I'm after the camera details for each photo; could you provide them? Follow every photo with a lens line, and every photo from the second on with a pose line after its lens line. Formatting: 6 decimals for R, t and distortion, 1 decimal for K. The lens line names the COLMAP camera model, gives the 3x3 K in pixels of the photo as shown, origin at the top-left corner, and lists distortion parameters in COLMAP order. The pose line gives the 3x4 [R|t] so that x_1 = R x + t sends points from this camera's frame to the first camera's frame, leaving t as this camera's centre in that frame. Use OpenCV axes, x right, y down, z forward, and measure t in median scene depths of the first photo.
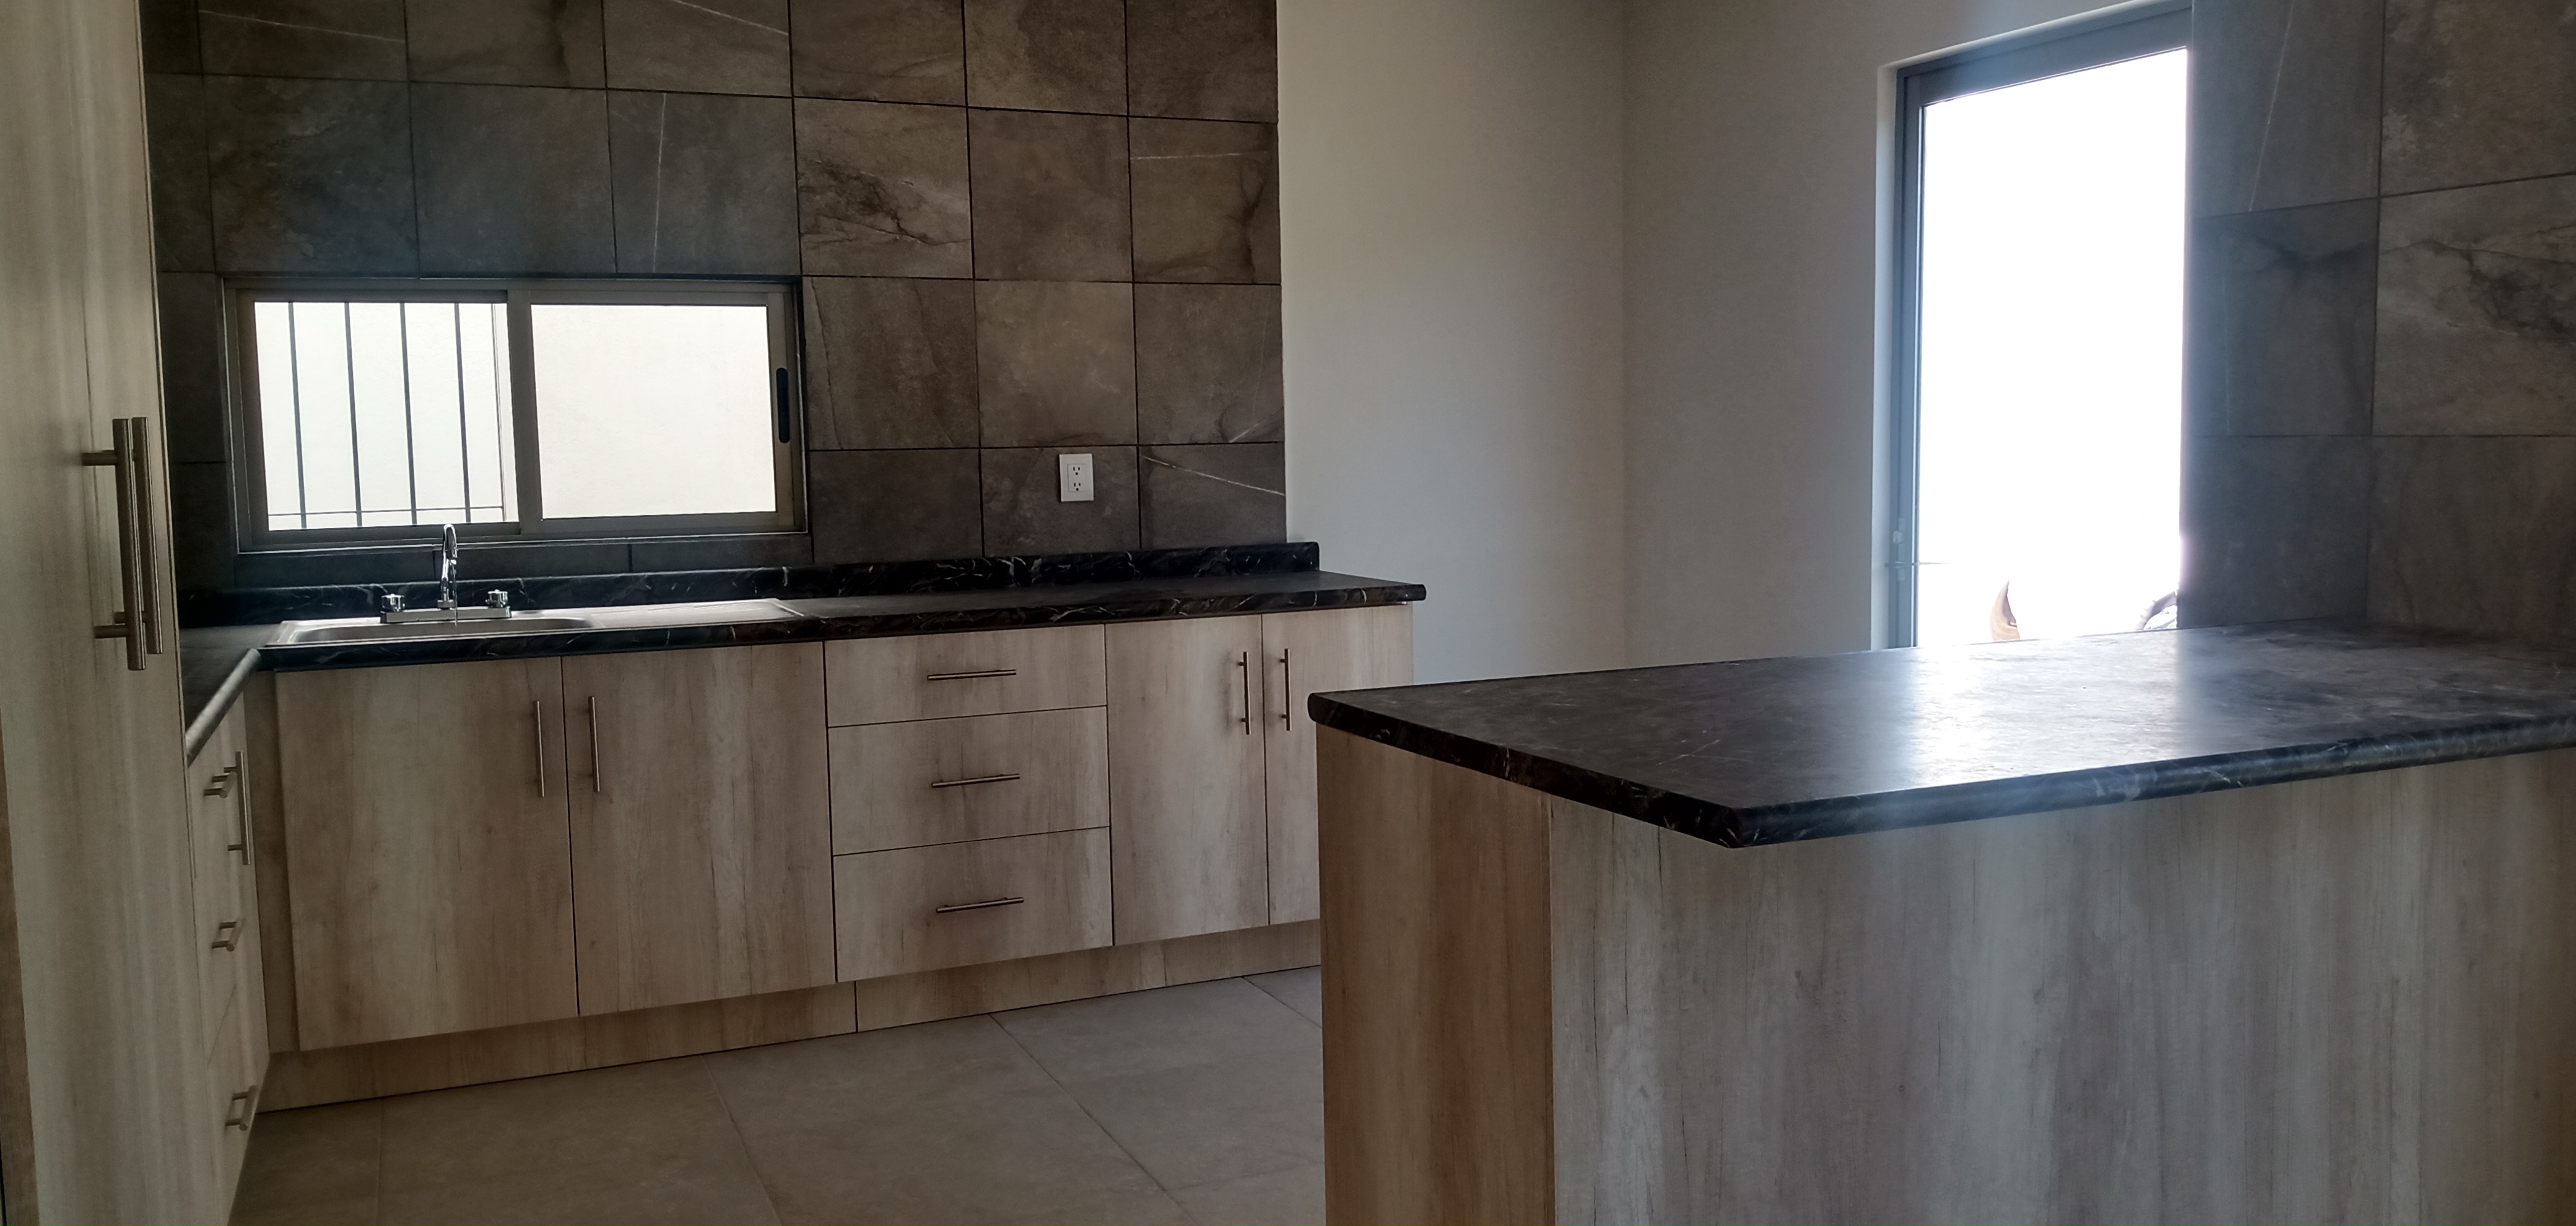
lens RADIAL K [[1987.4, 0, 1298.0], [0, 1987.4, 613.5], [0, 0, 1]] dist [0.153645, -0.377917]
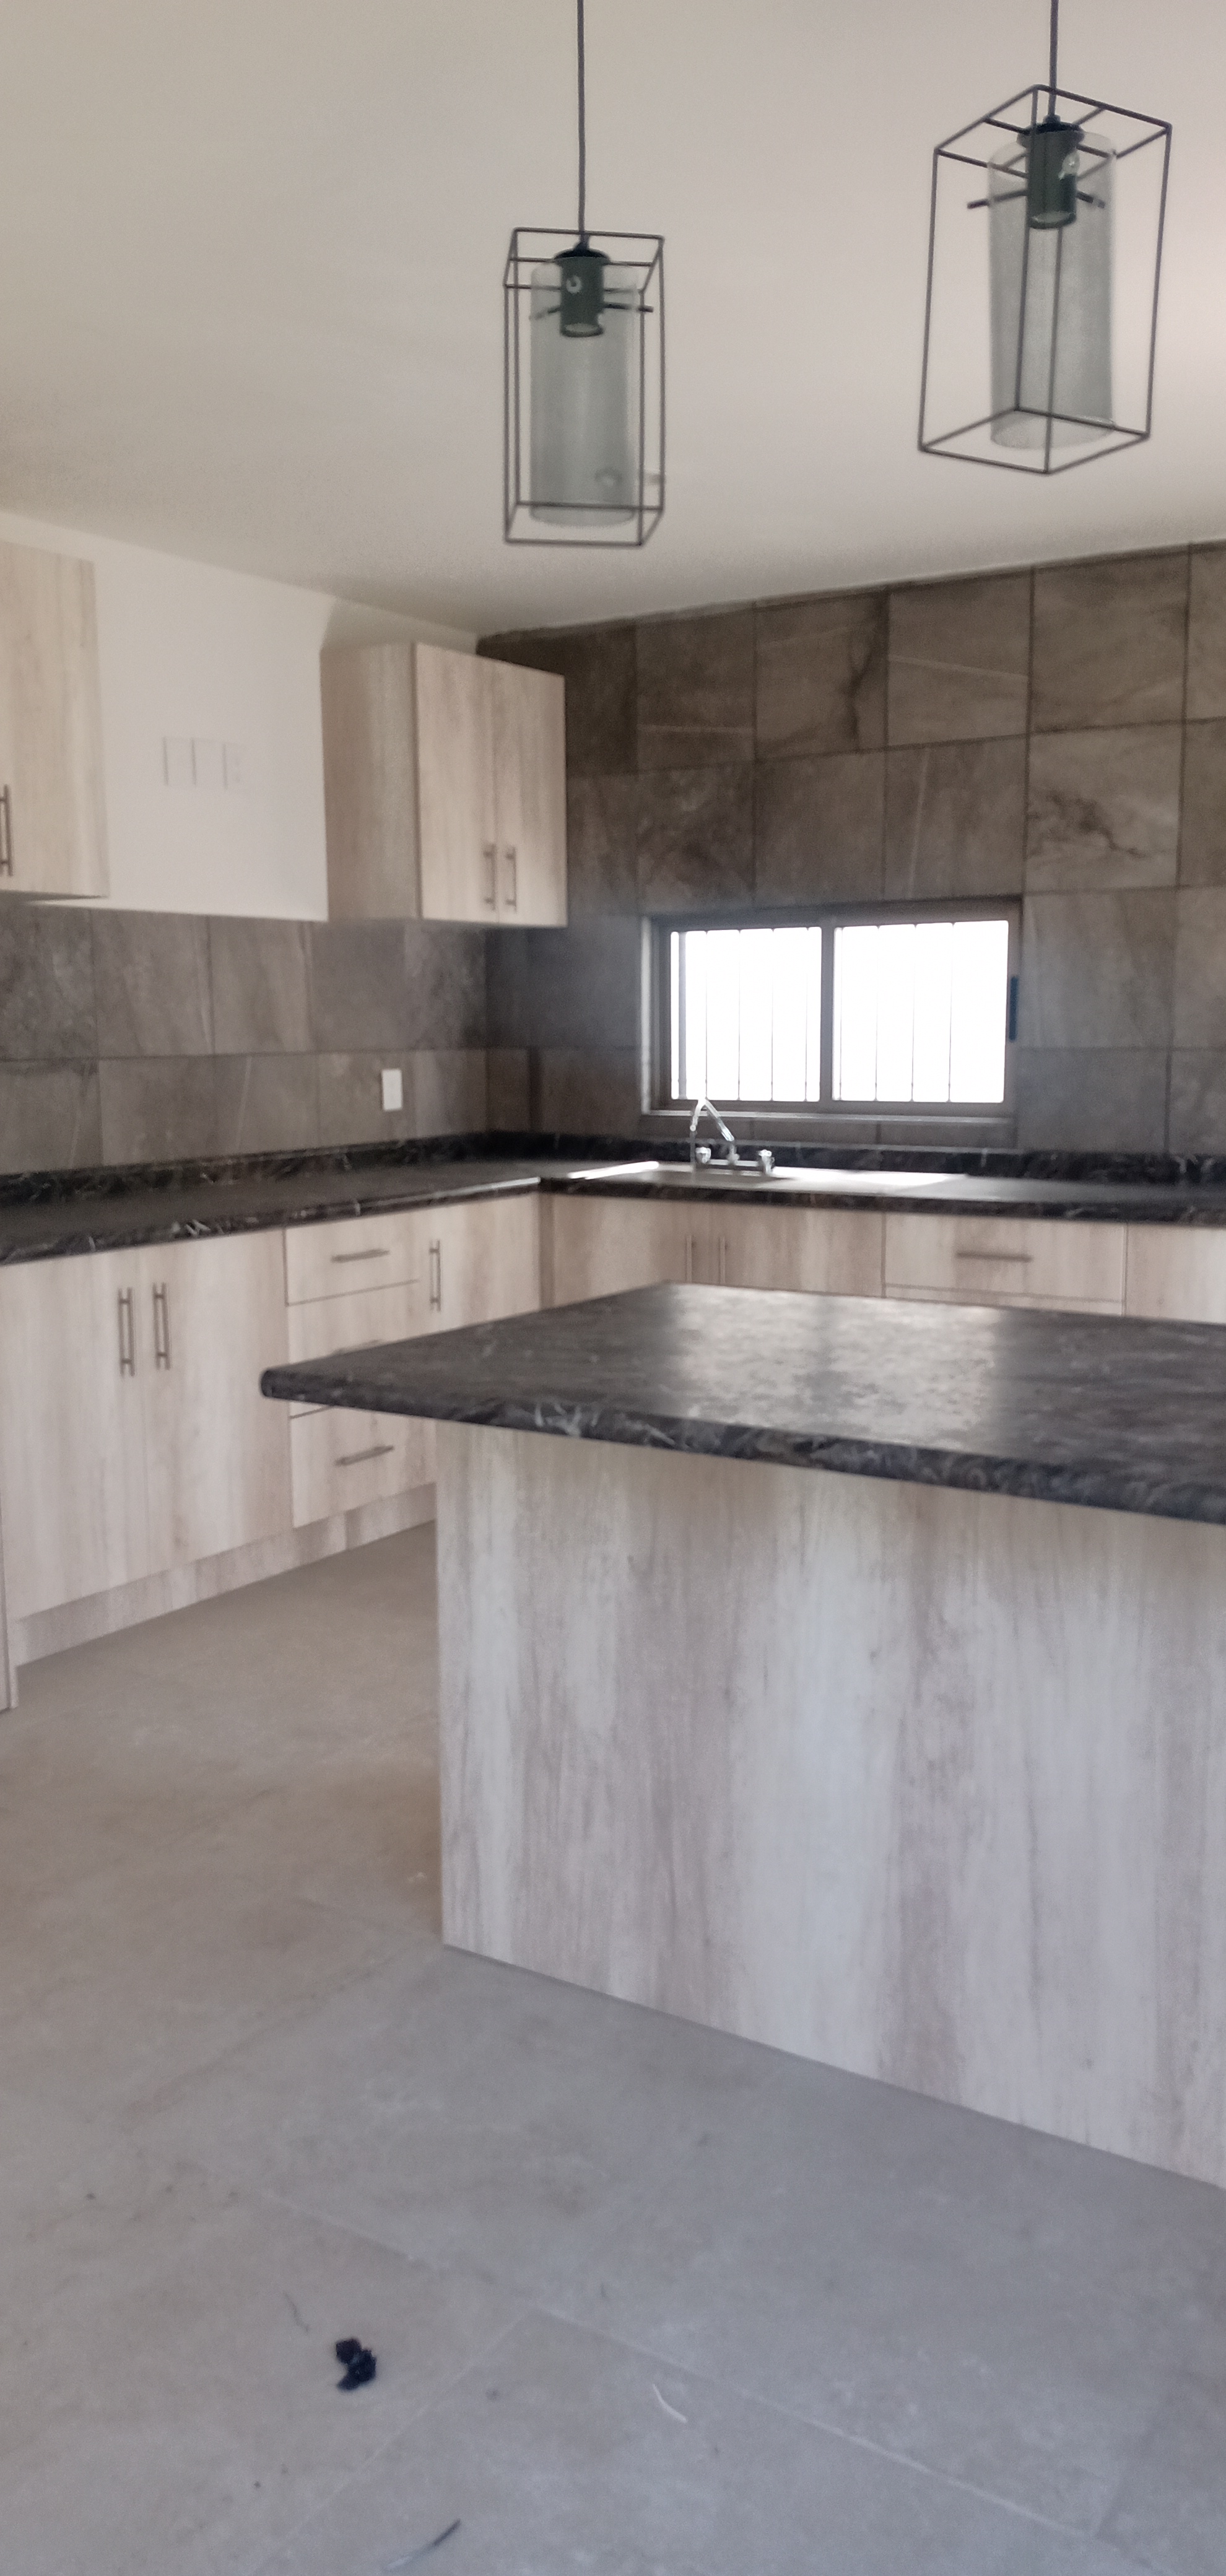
lens RADIAL K [[1969.4, 0, 615.4], [0, 1969.4, 1293.4], [0, 0, 1]] dist [0.160039, -0.372722]
pose [[0.555411, 0.133269, -0.820828, 0.590036], [-0.079721, 0.991062, 0.106965, -0.047211], [0.827746, 0.006028, 0.561071, 0.181228]]
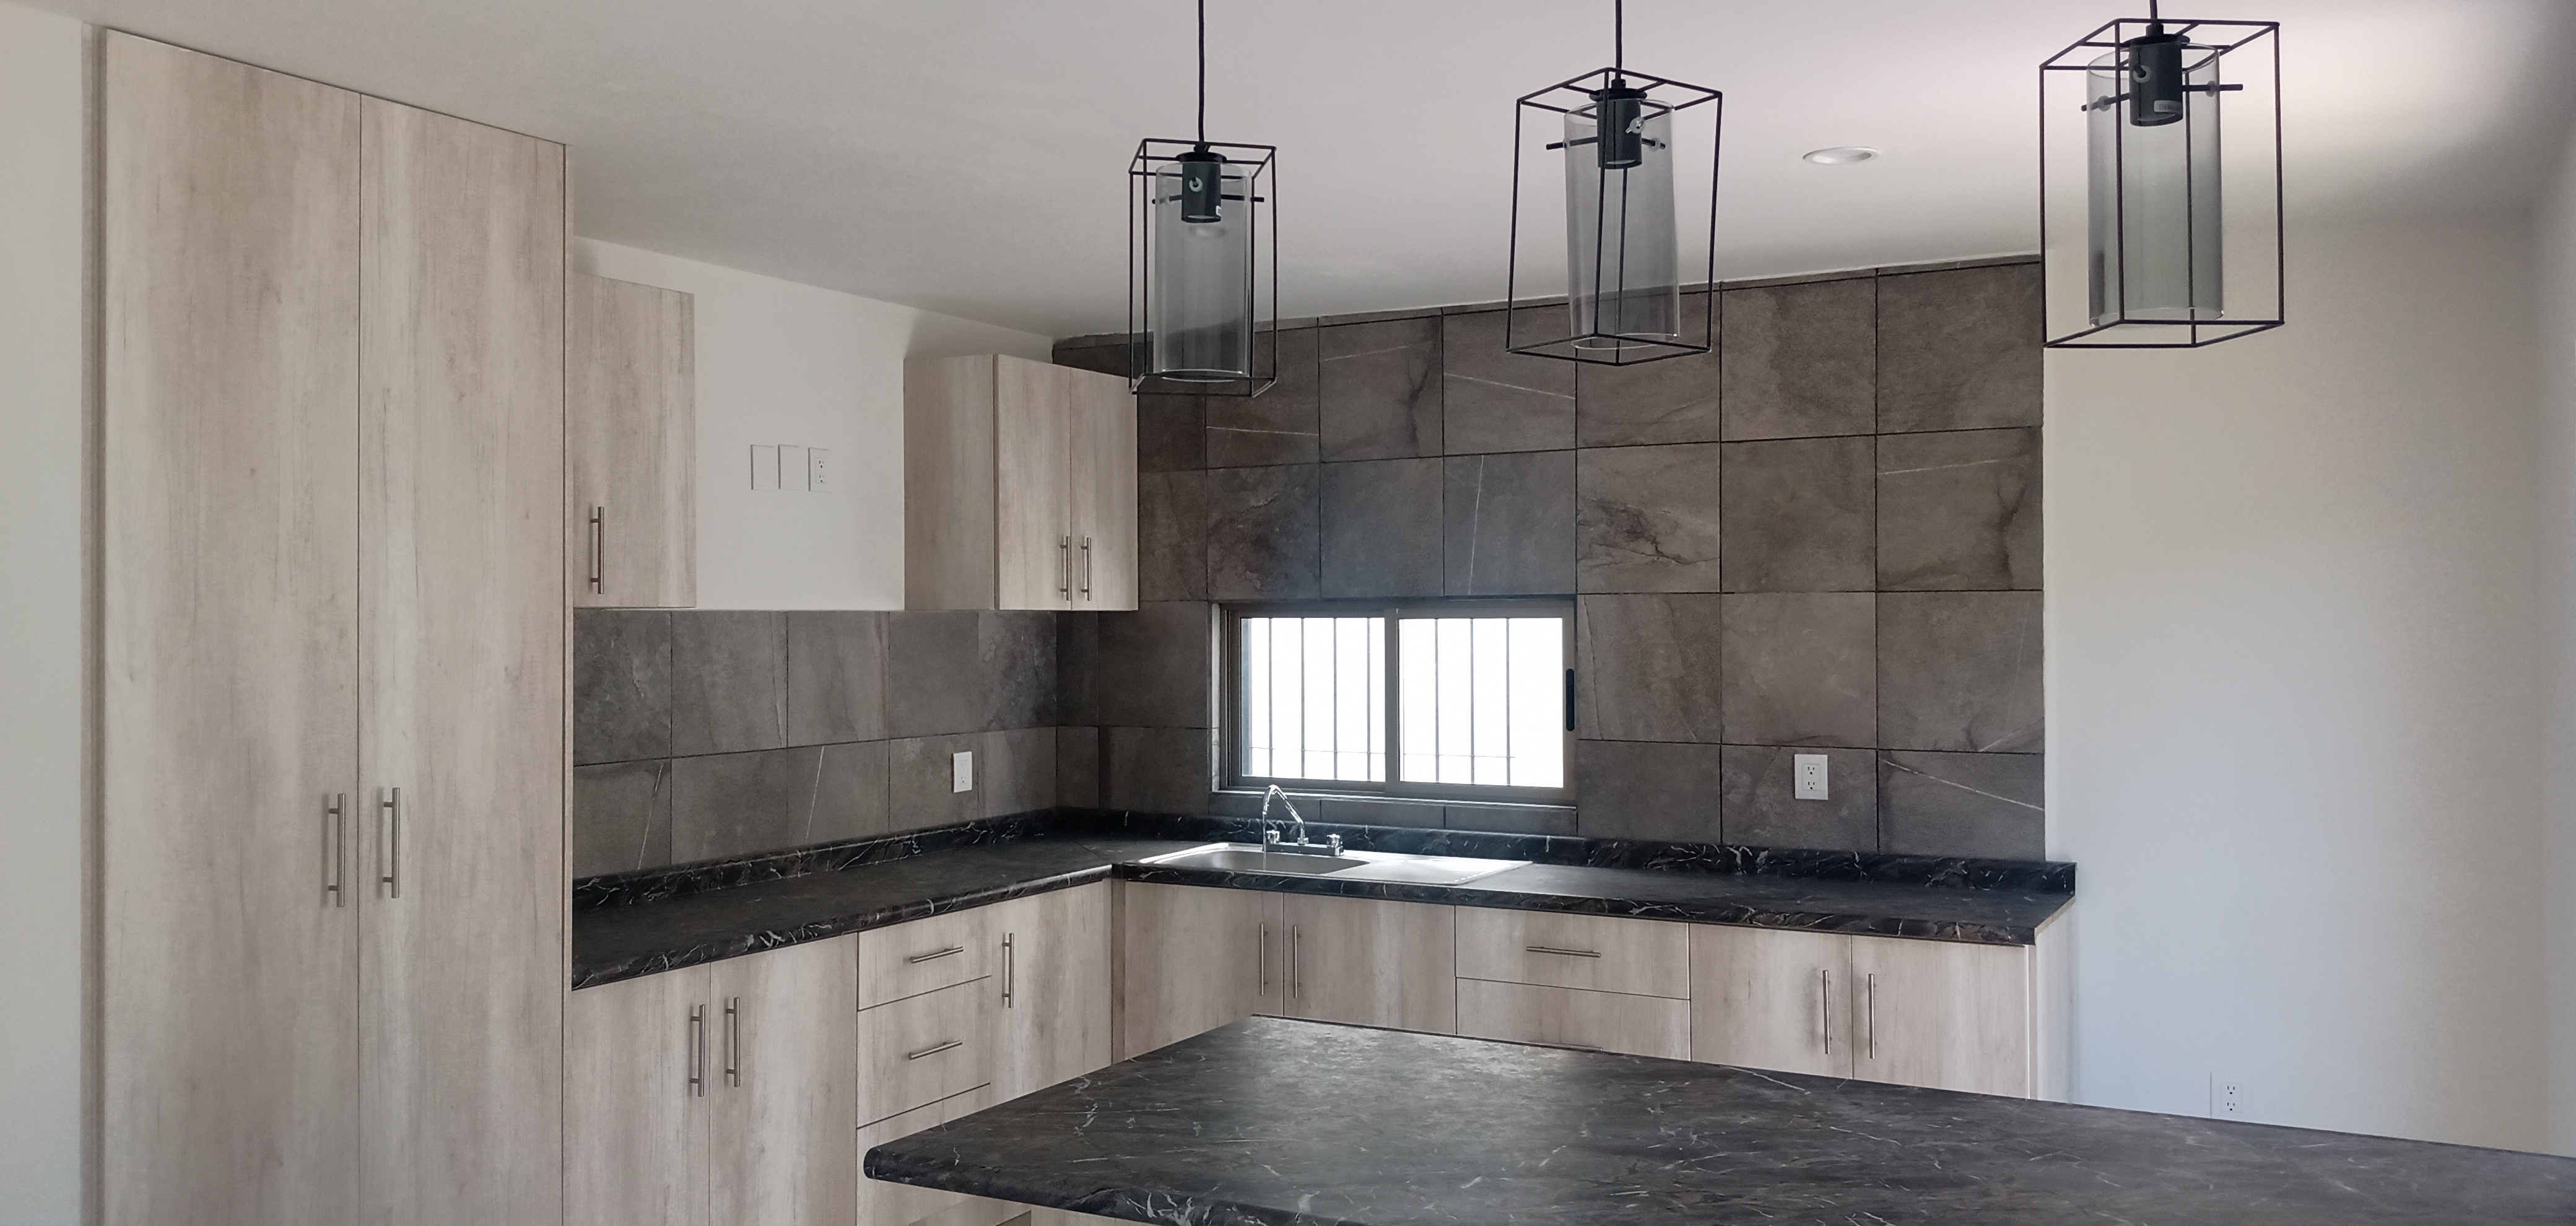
lens RADIAL K [[1987.4, 0, 1298.0], [0, 1987.4, 613.5], [0, 0, 1]] dist [0.153645, -0.377917]
pose [[0.611787, 0.014883, -0.790882, 0.601681], [-0.080515, 0.995802, -0.043543, -0.093190], [0.786914, 0.090317, 0.610417, 0.147607]]
